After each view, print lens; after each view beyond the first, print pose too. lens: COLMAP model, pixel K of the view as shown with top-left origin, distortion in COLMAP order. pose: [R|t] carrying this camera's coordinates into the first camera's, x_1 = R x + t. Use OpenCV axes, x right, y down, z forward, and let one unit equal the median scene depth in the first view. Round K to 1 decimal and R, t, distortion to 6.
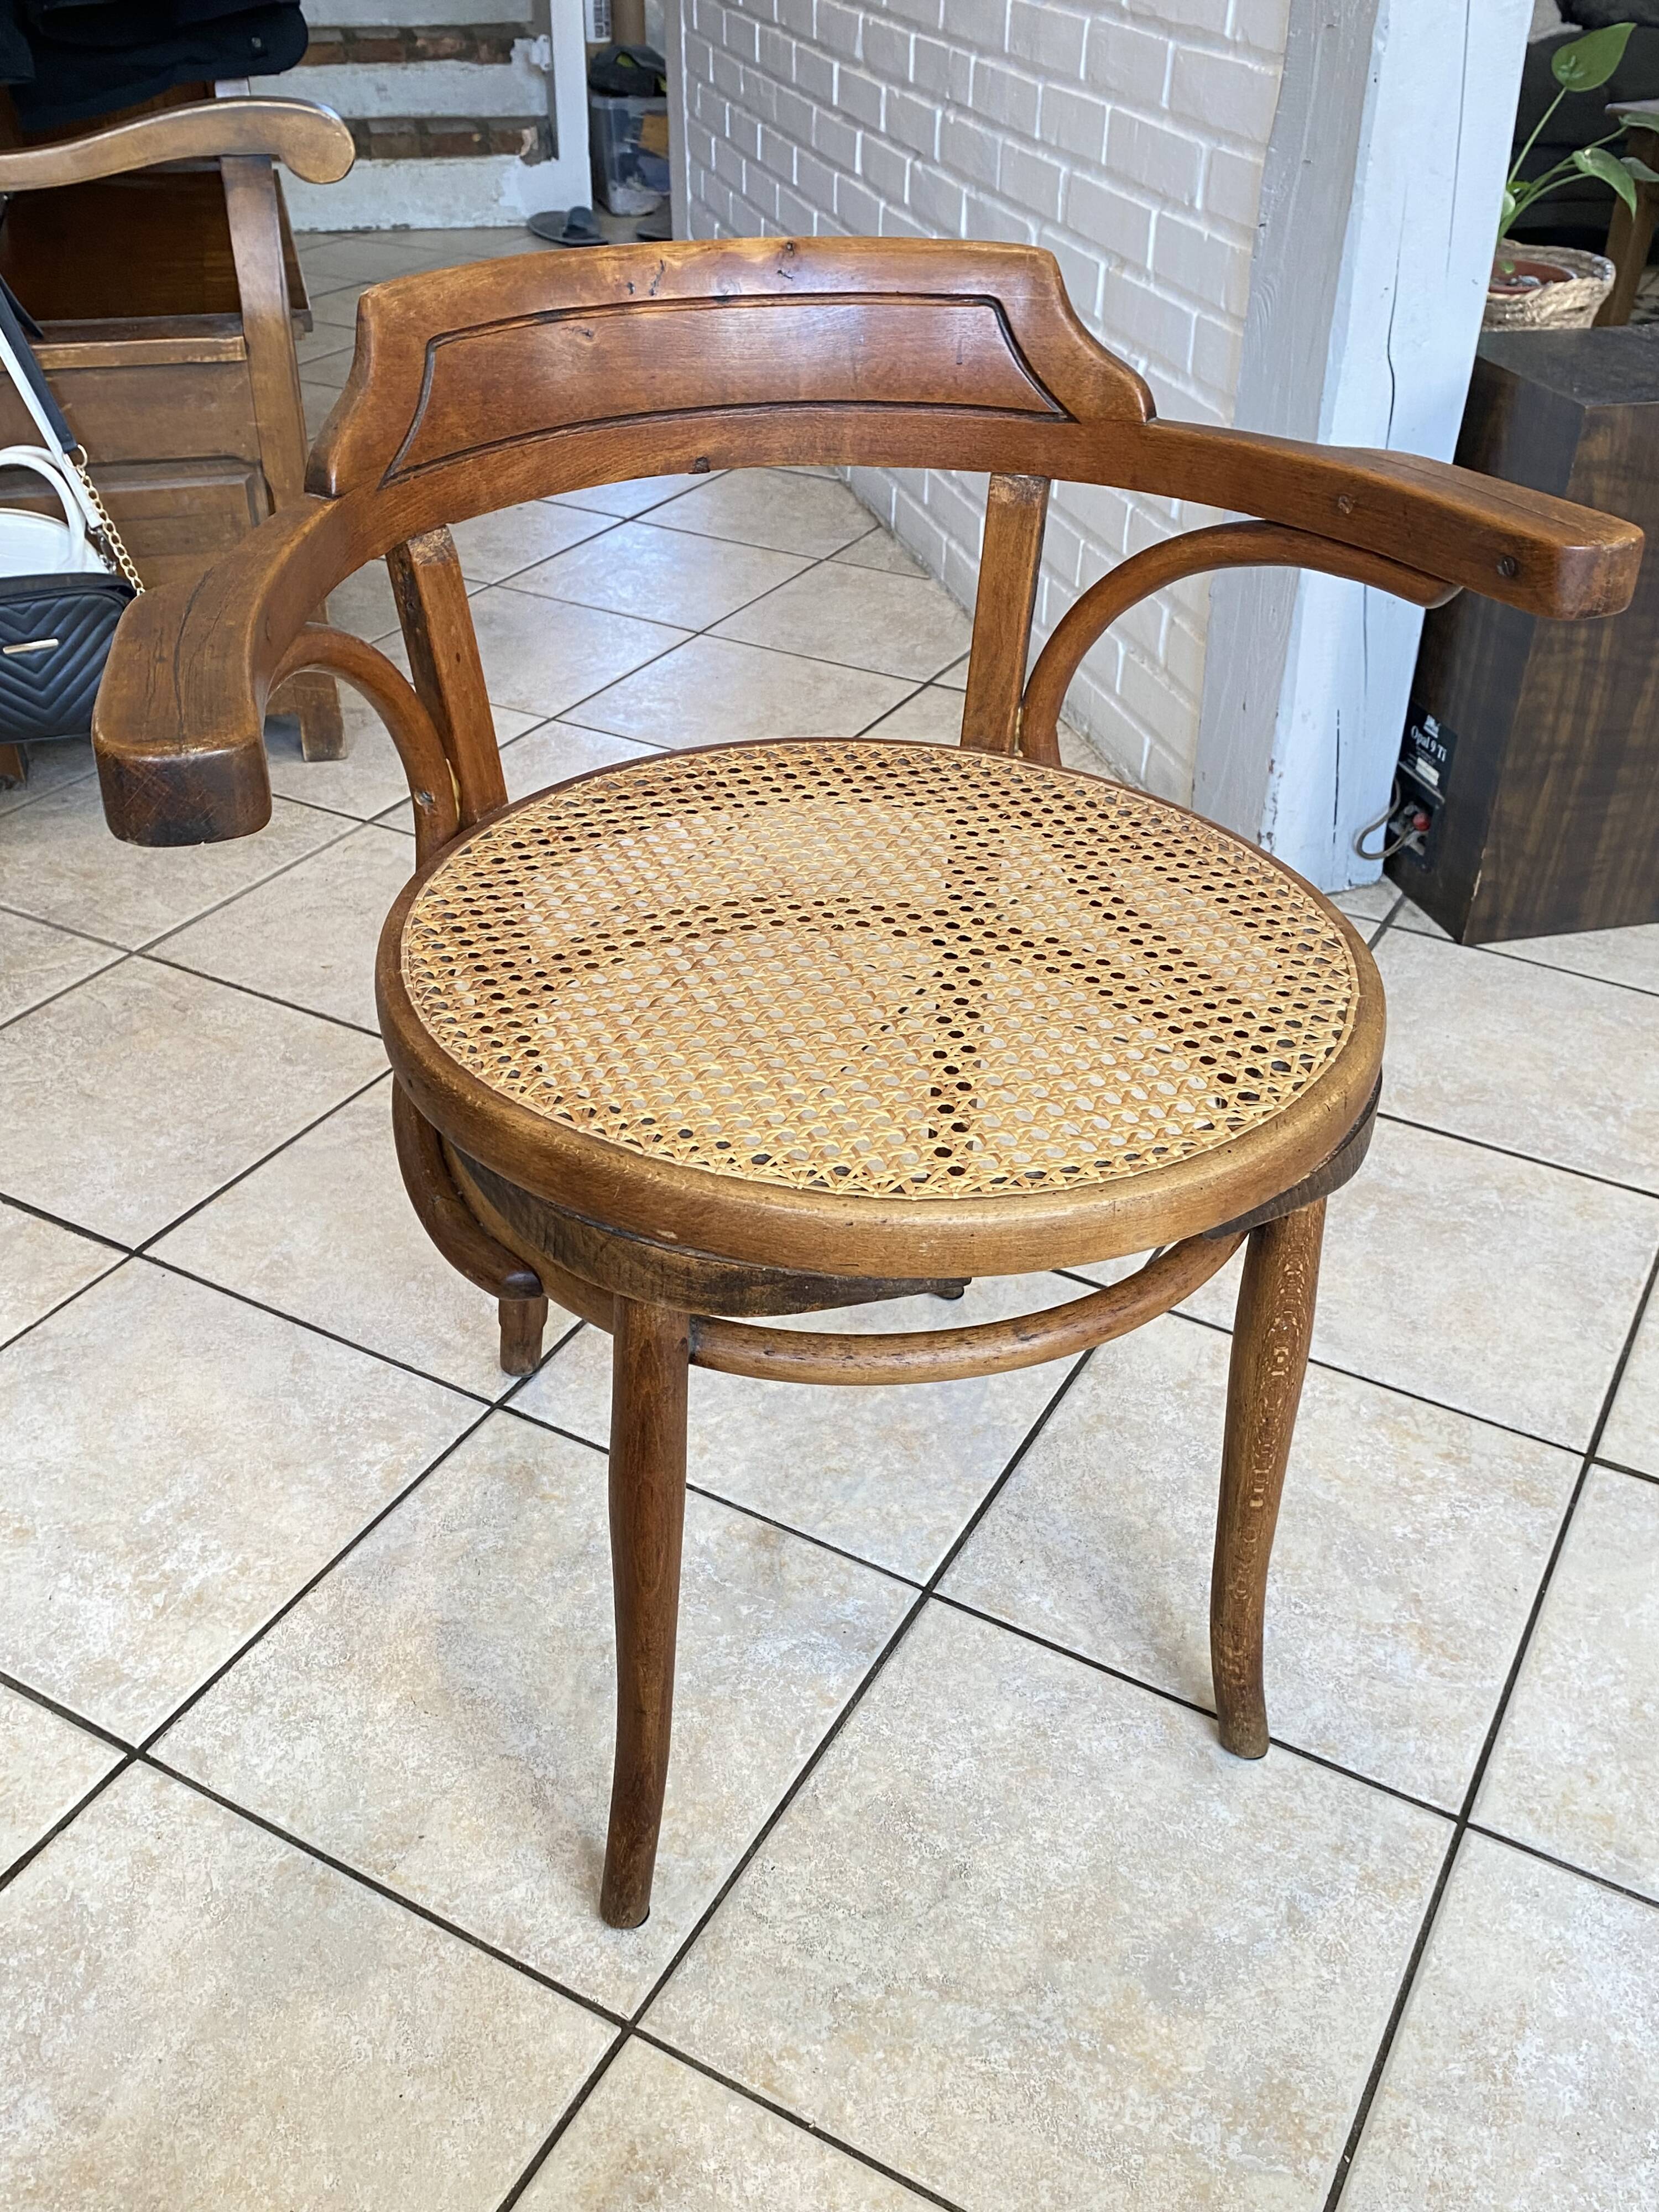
lens RADIAL K [[2022.3, 0, 825.4], [0, 2022.3, 1108.9], [0, 0, 1]] dist [0.009722, -0.003037]
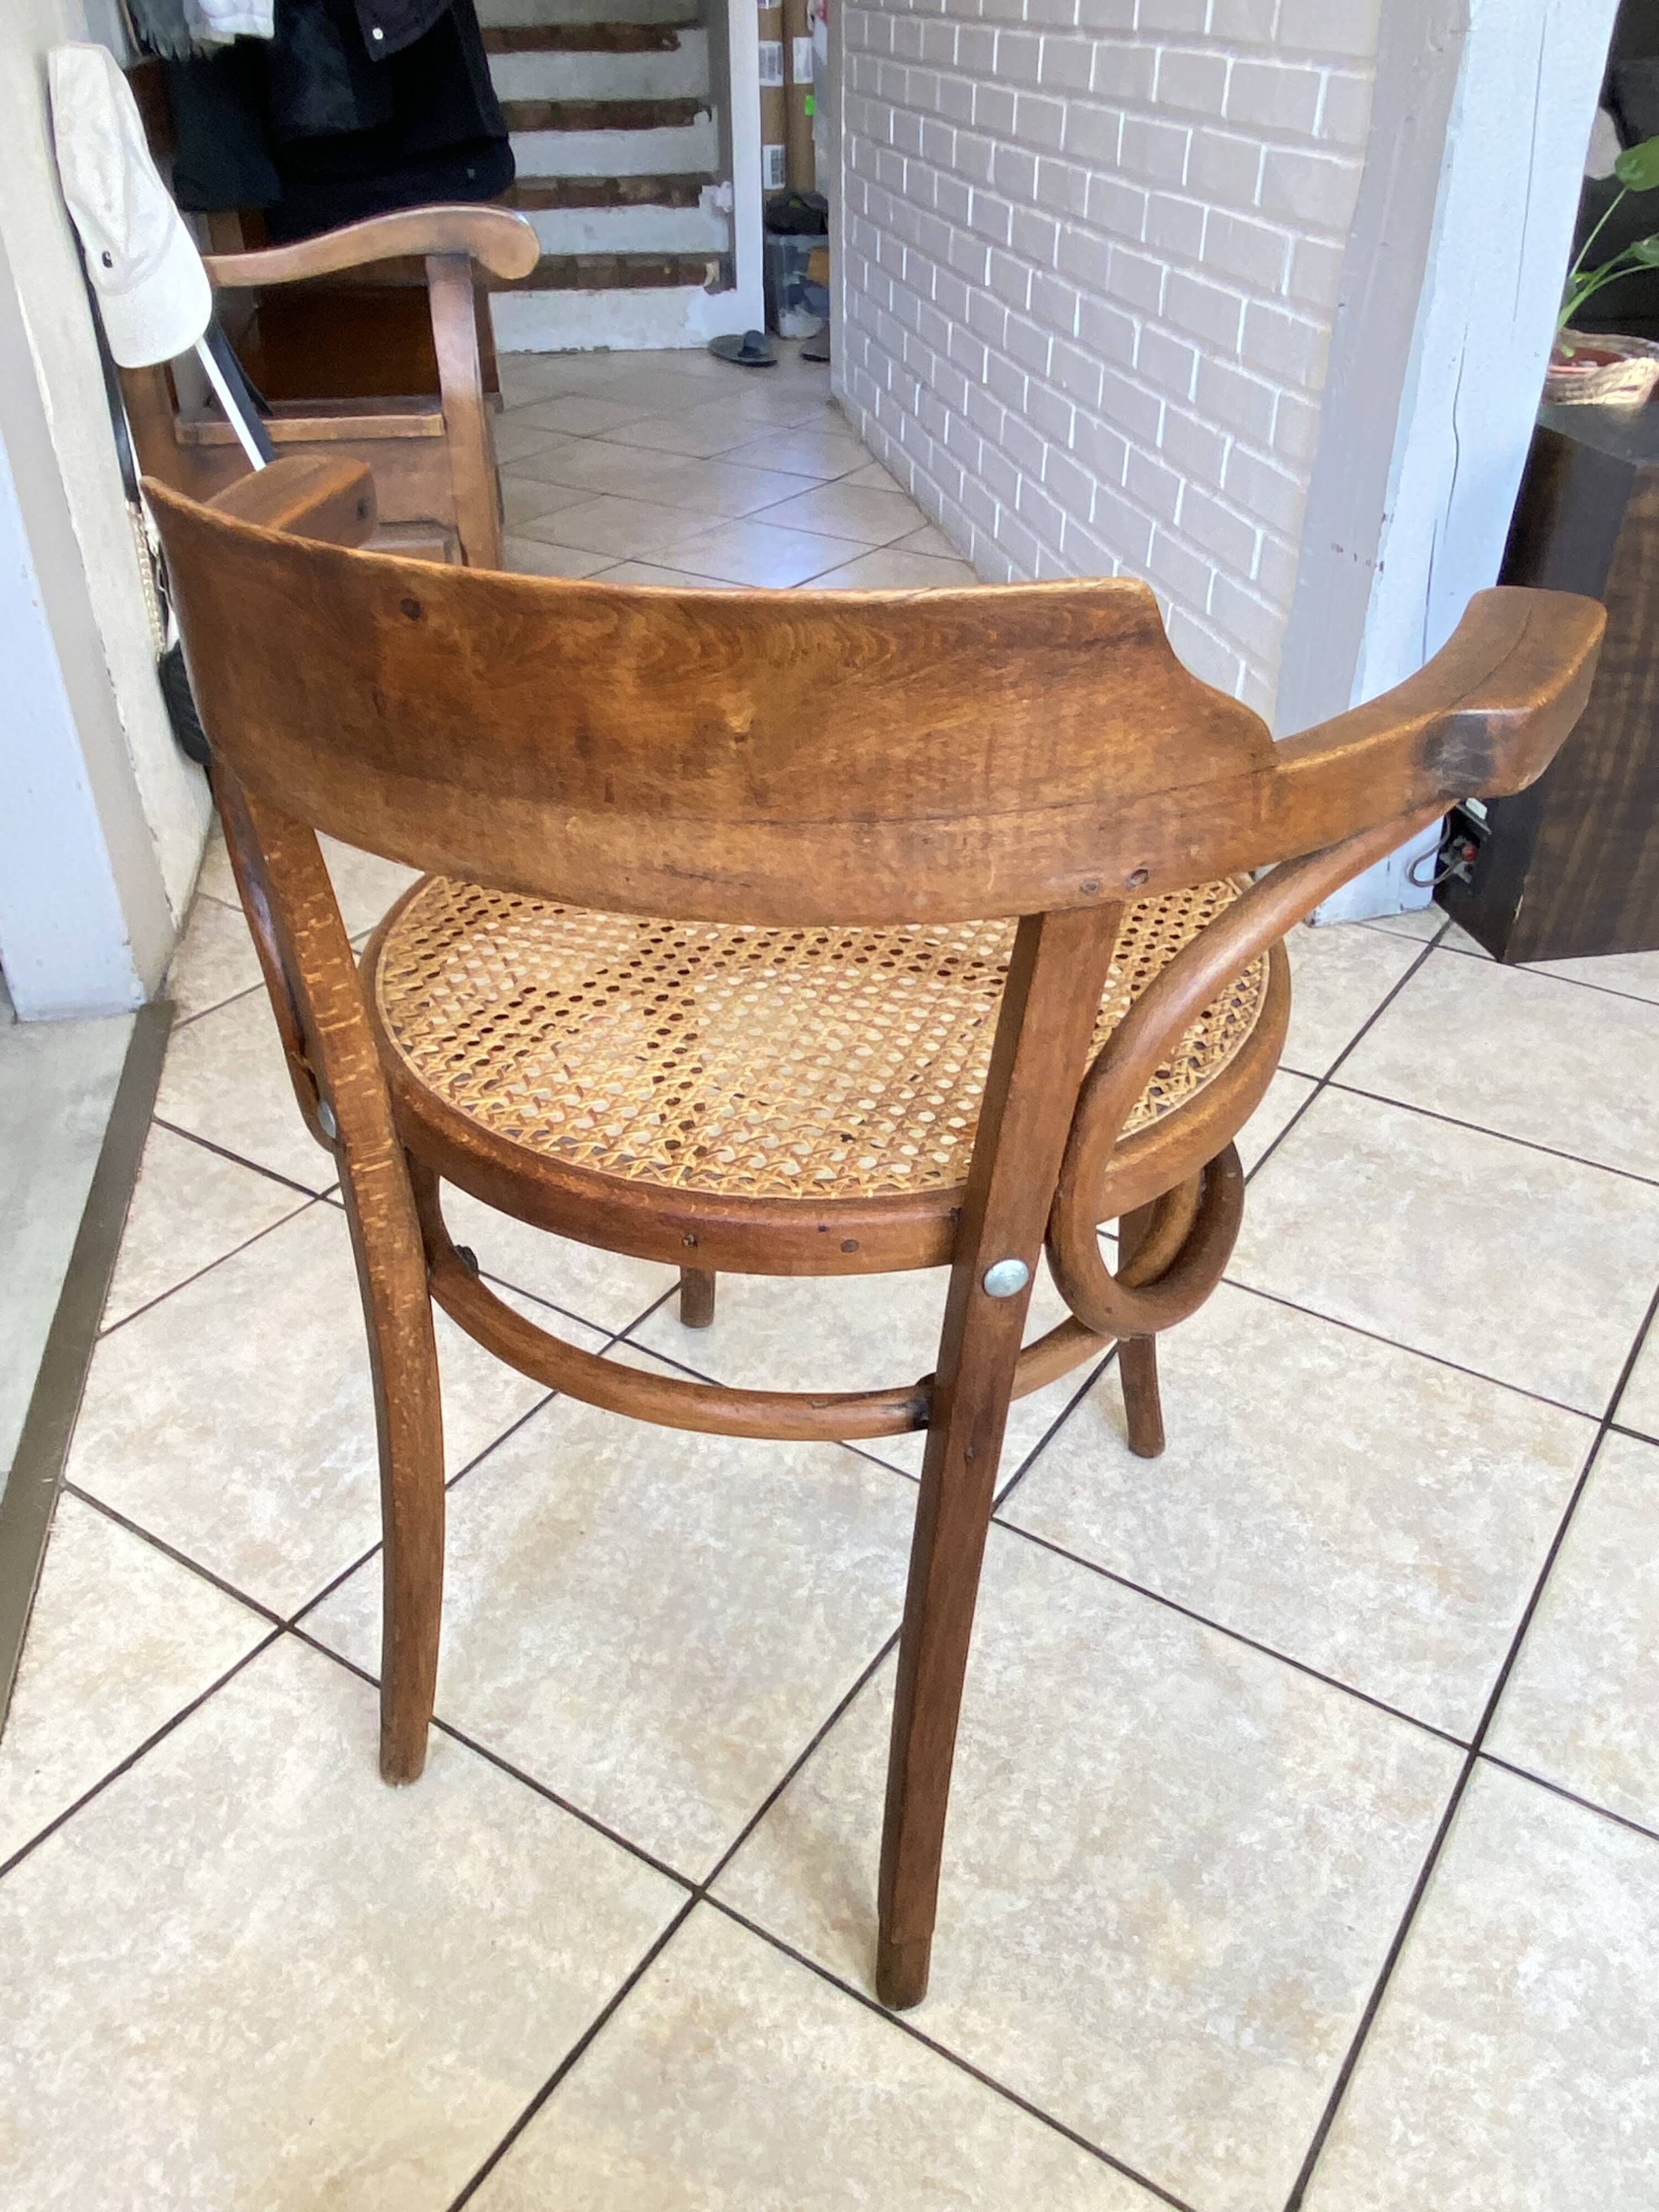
lens RADIAL K [[1685.8, 0, 829.0], [0, 1685.8, 1135.2], [0, 0, 1]] dist [0.090467, -0.116937]
pose [[0.996989, 0.028742, -0.072026, 0.018183], [-0.027924, 0.999534, 0.012329, 0.014370], [0.072347, -0.010281, 0.997327, 0.043923]]
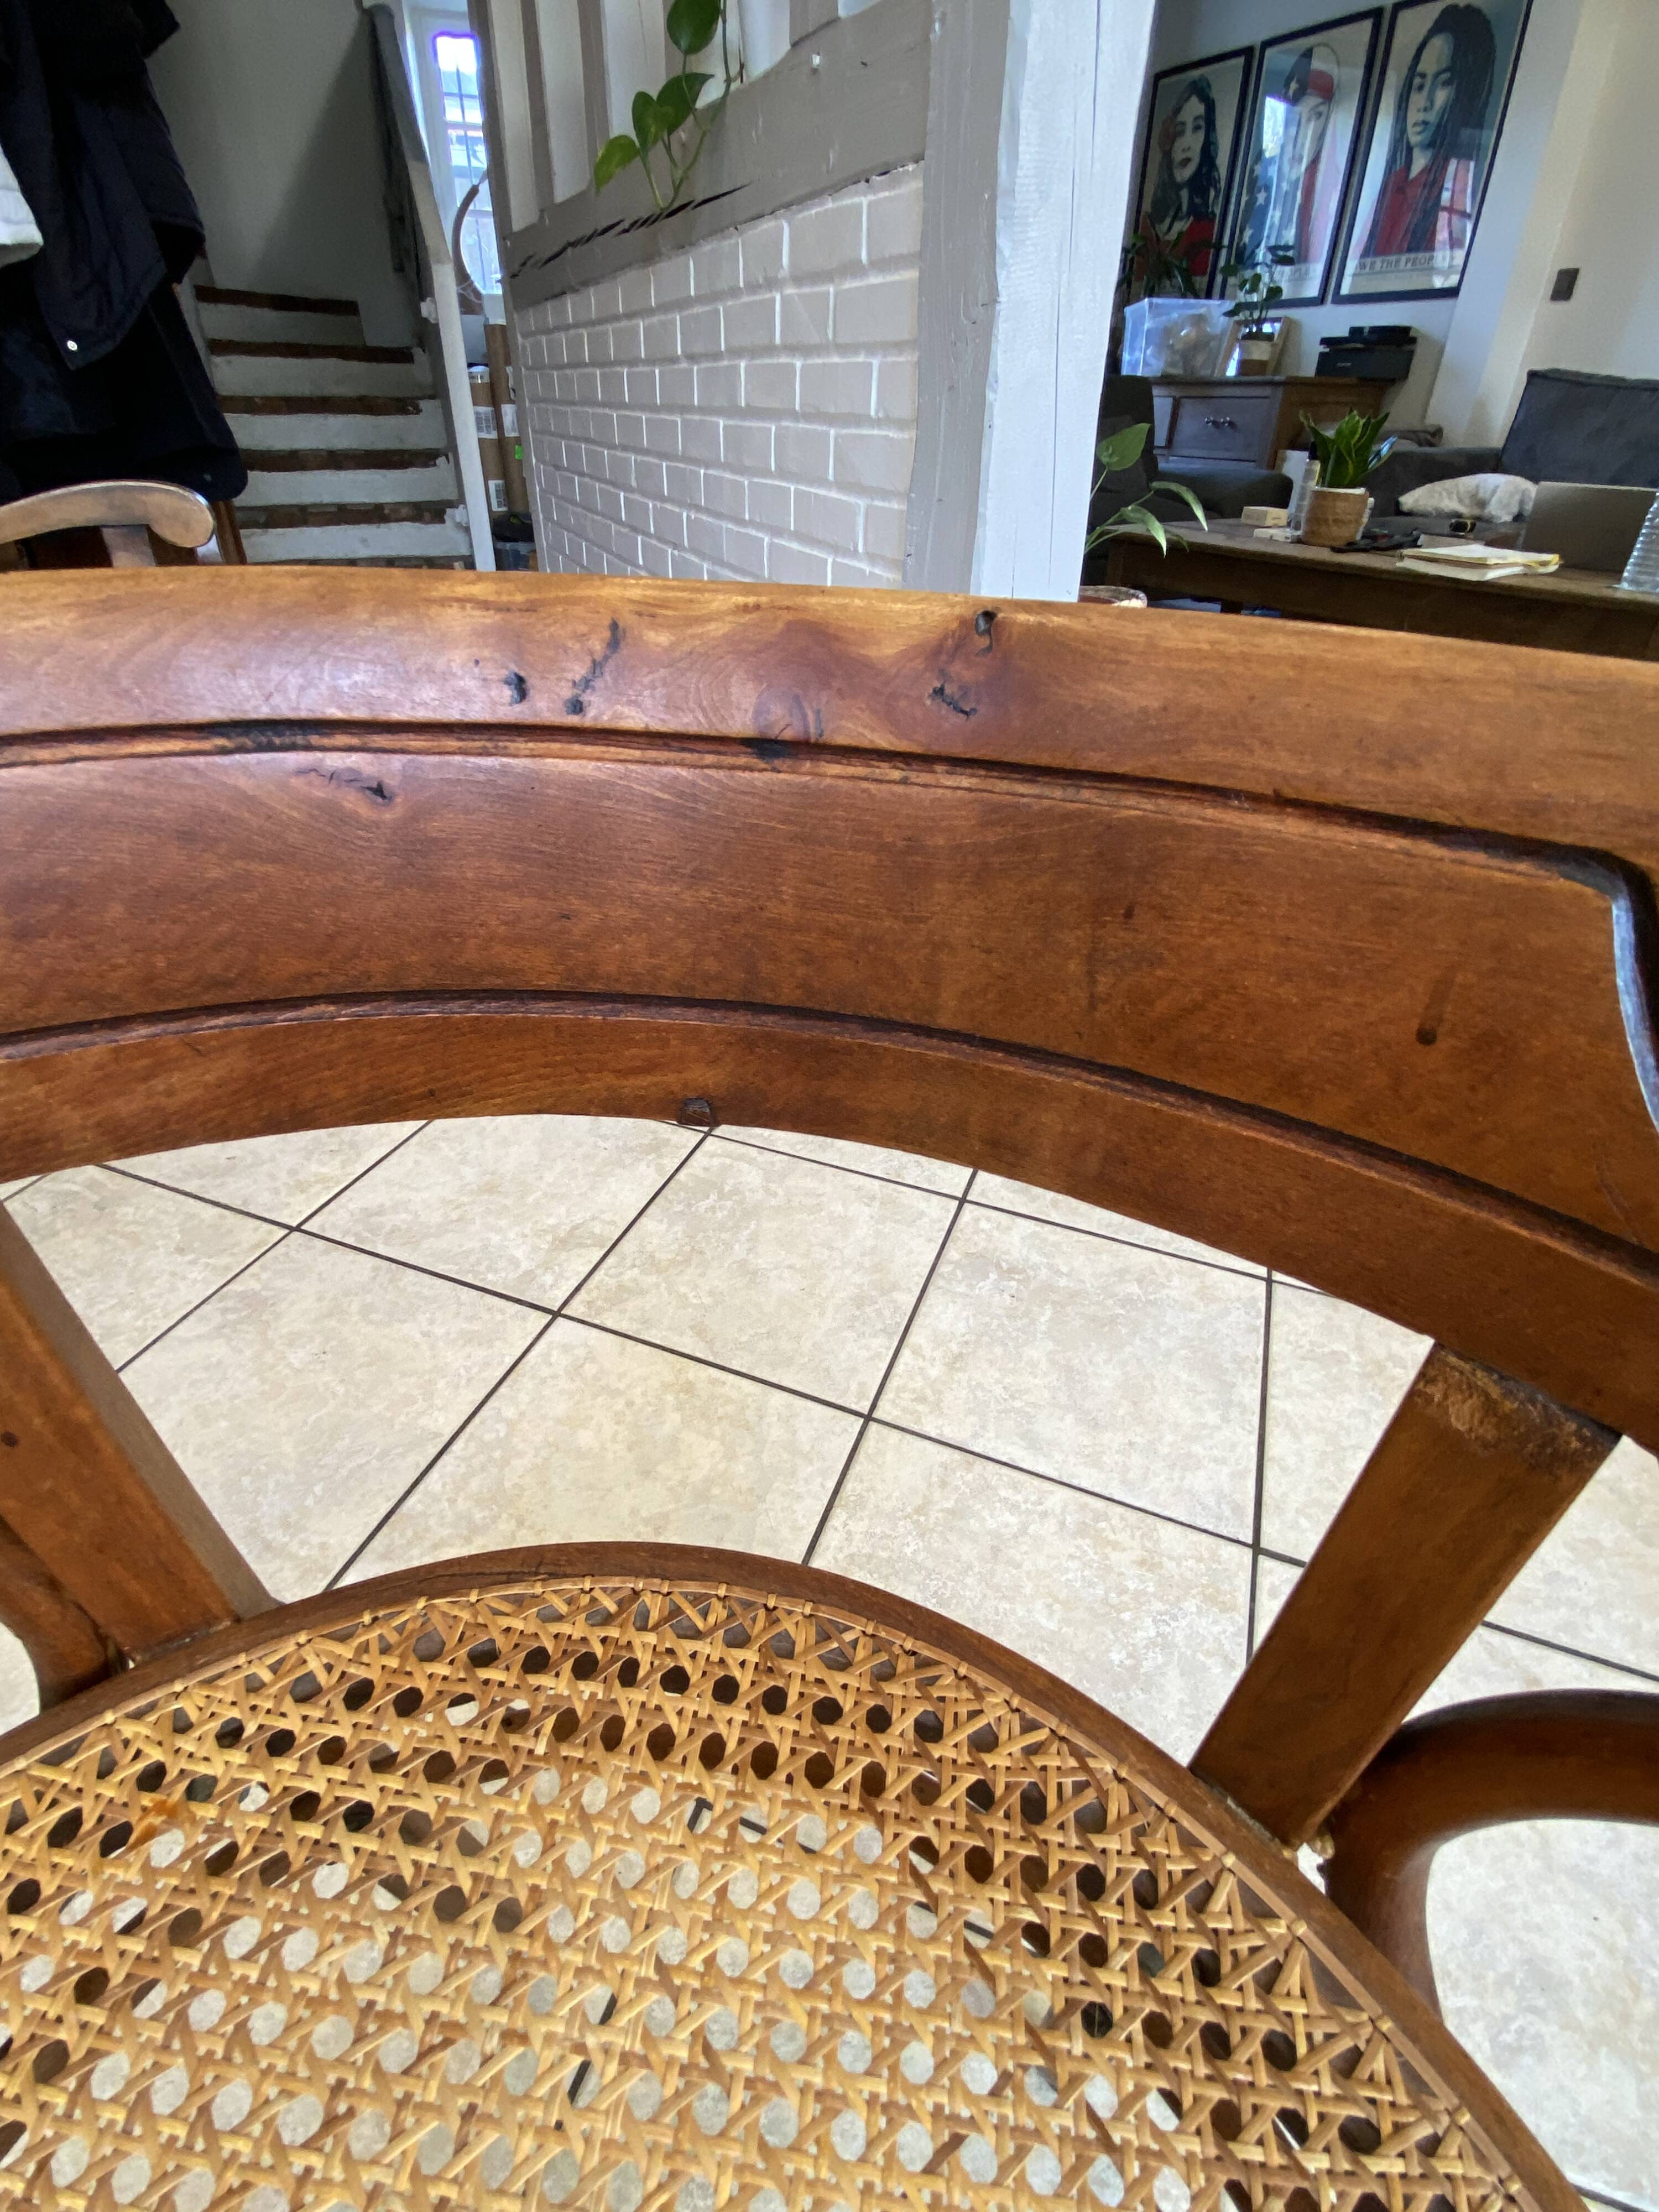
lens RADIAL K [[1036.3, 0, 820.5], [0, 1036.3, 1118.1], [0, 0, 1]] dist [0.013495, -0.017538]
pose [[0.991384, -0.075747, 0.106862, 0.061279], [0.073329, 0.996959, 0.026383, -0.096416], [-0.108536, -0.018320, 0.993924, 0.344375]]
